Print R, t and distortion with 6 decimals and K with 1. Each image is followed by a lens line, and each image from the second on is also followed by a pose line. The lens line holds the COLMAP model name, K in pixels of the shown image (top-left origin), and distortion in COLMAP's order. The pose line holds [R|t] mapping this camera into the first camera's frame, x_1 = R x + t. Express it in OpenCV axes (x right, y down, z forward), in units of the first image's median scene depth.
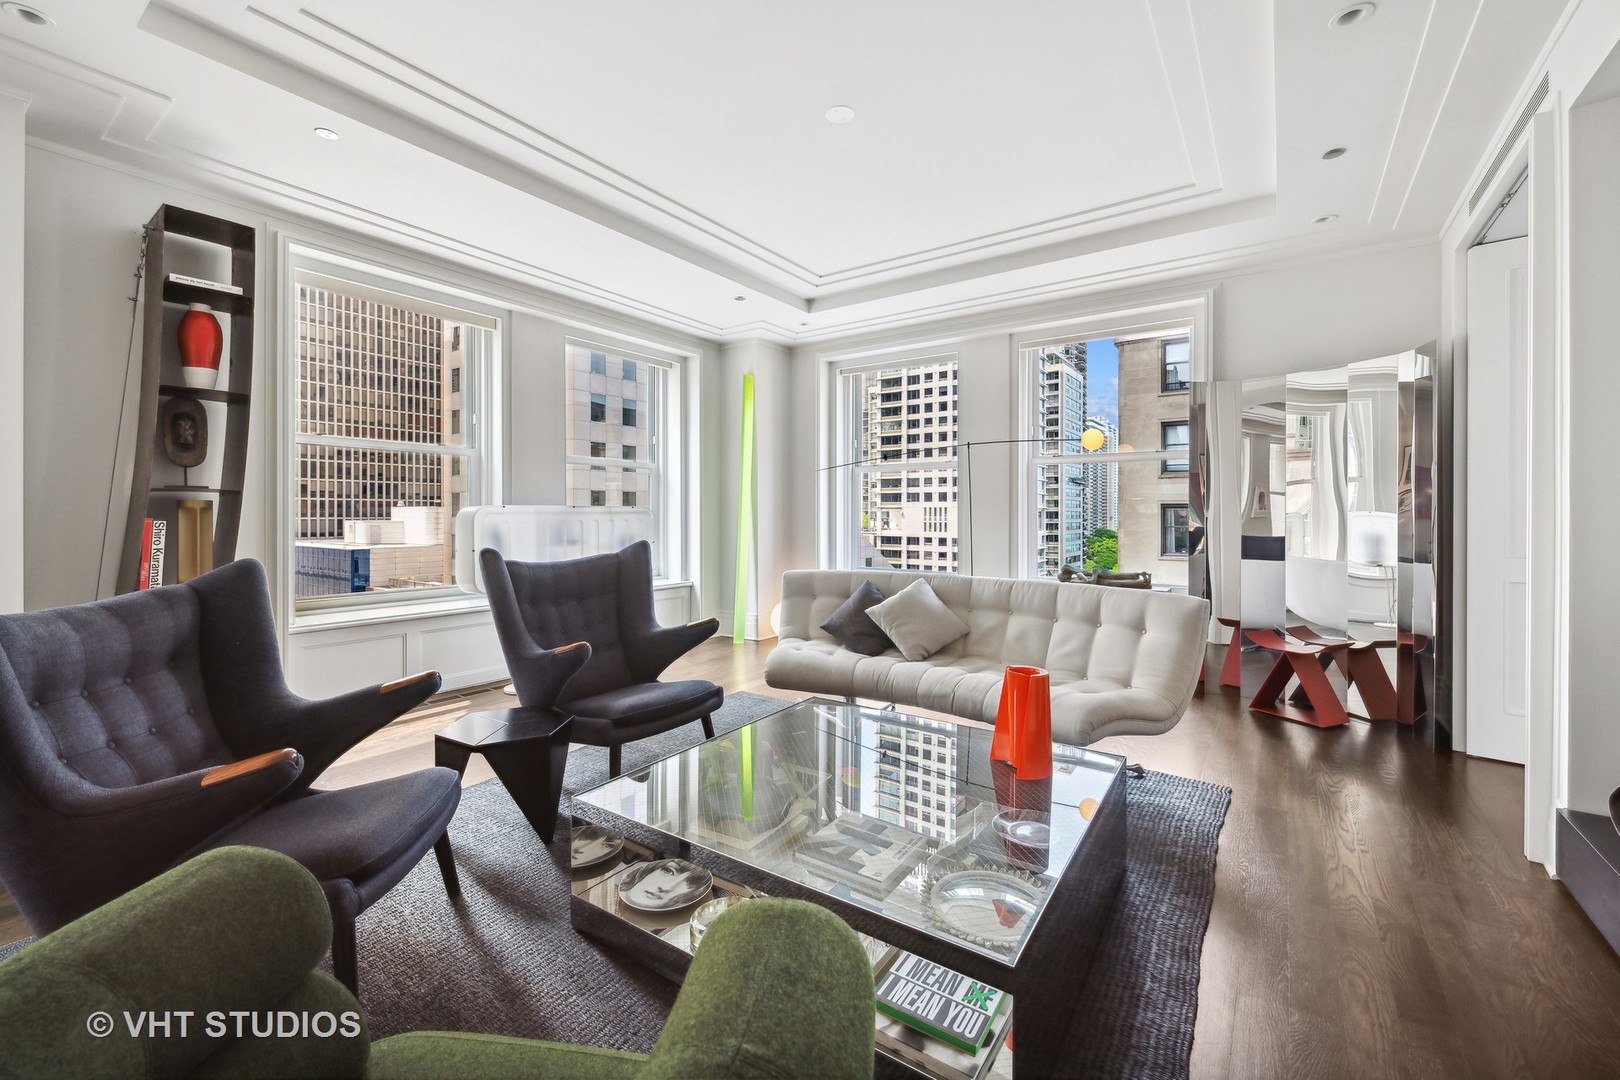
lens RADIAL K [[667.5, 0, 809.3], [0, 667.5, 518.1], [0, 0, 1]] dist [-0.000494, -0.000056]
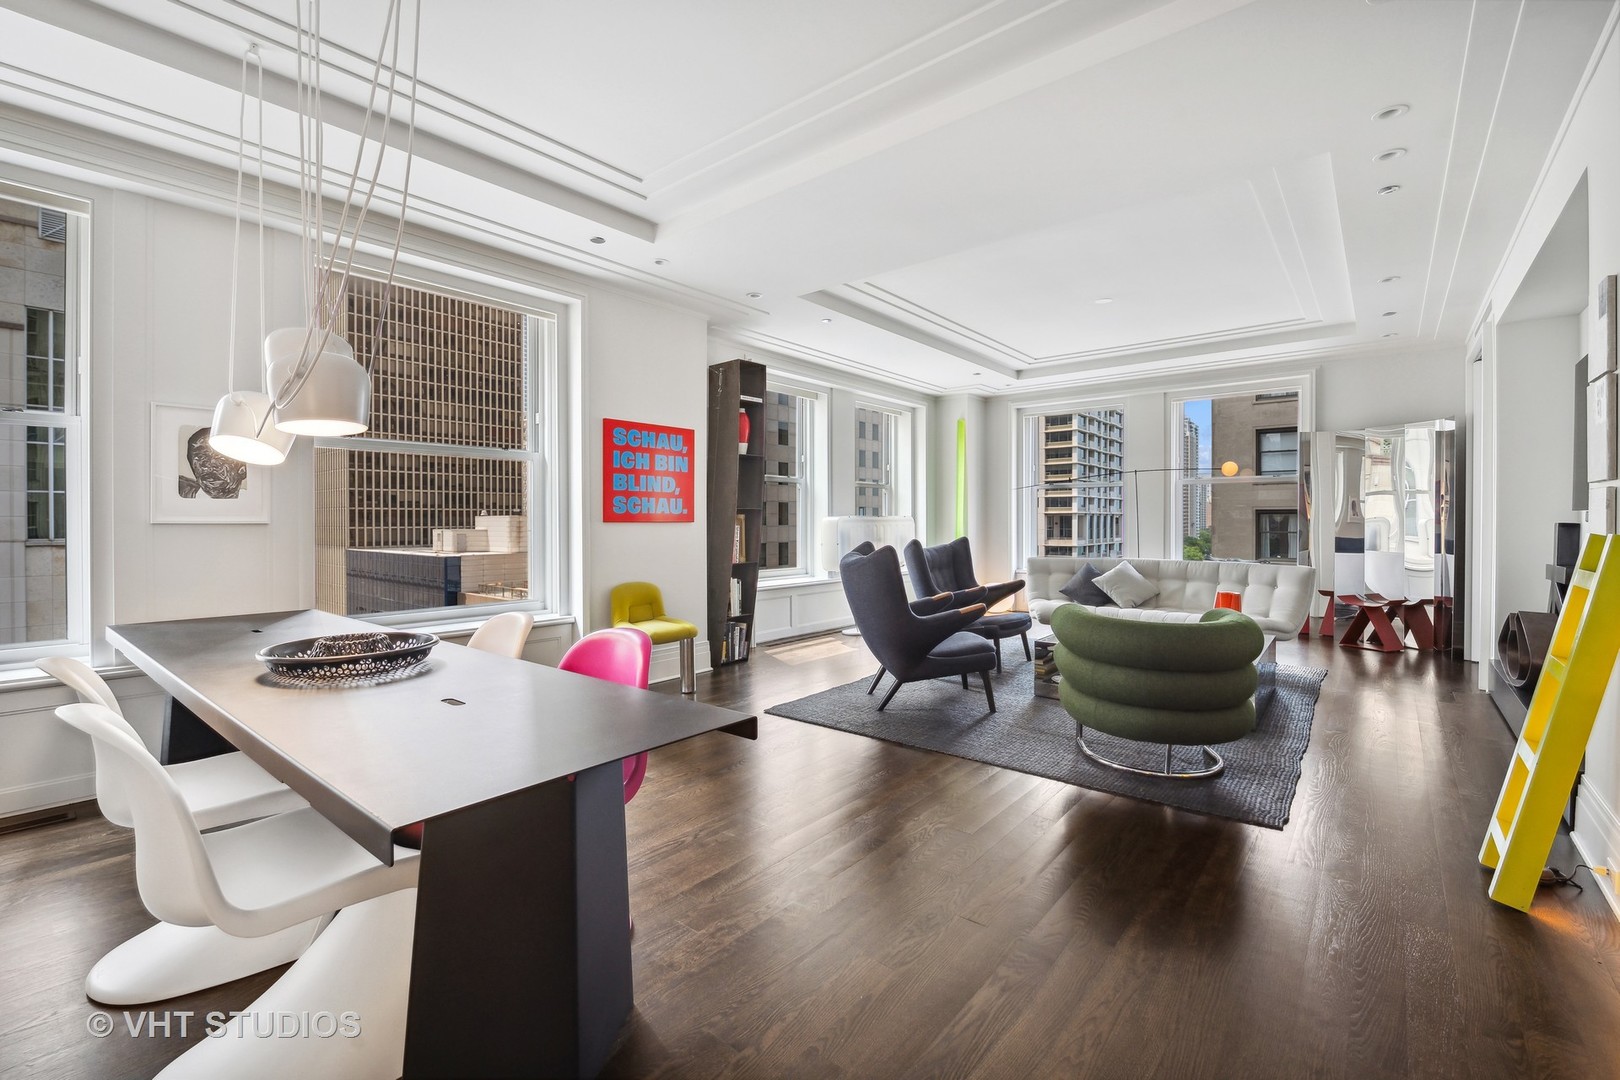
lens RADIAL K [[710.2, 0, 795.9], [0, 710.2, 527.3], [0, 0, 1]] dist [-0.020533, -0.000224]
pose [[0.996507, -0.003271, -0.083444, -0.311258], [0.003442, 0.999992, 0.001902, 0.003042], [0.083437, -0.002183, 0.996511, -0.489408]]
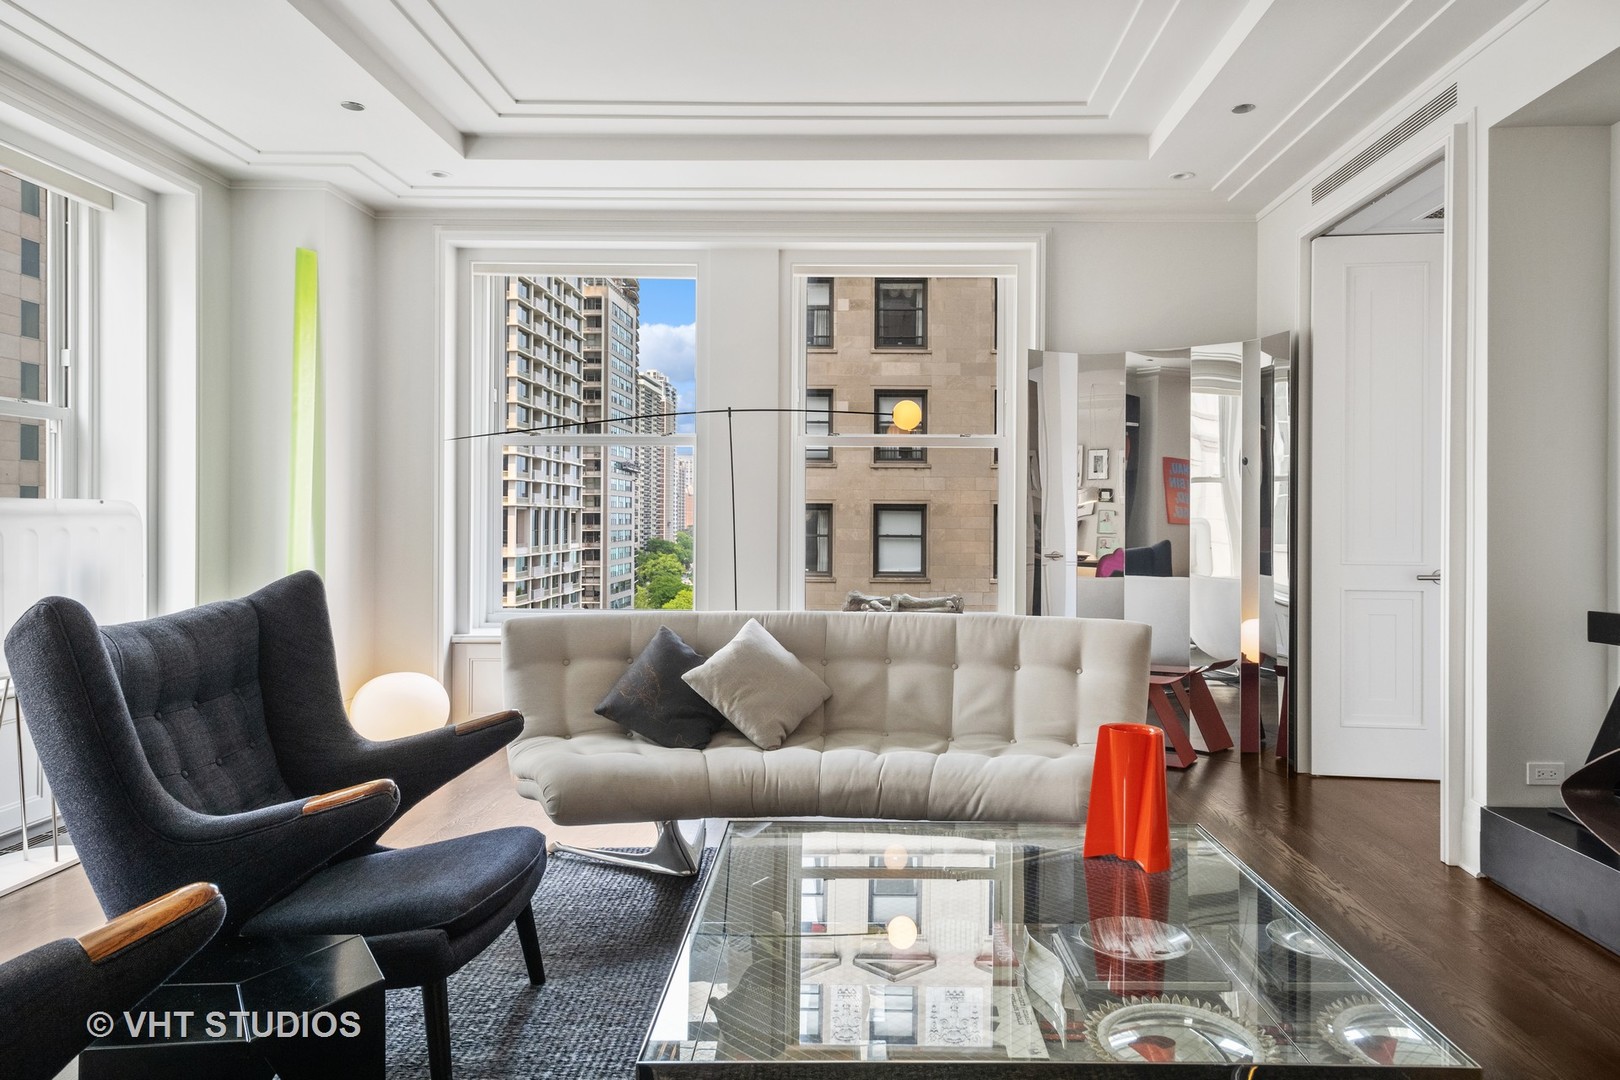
lens RADIAL K [[1065.7, 0, 859.2], [0, 1065.7, 520.5], [0, 0, 1]] dist [0.016295, 0.000985]
pose [[0.818335, 0.001086, 0.574740, -0.219689], [0.000668, 0.999996, -0.002841, -0.000503], [-0.574741, 0.002709, 0.818331, 0.069166]]
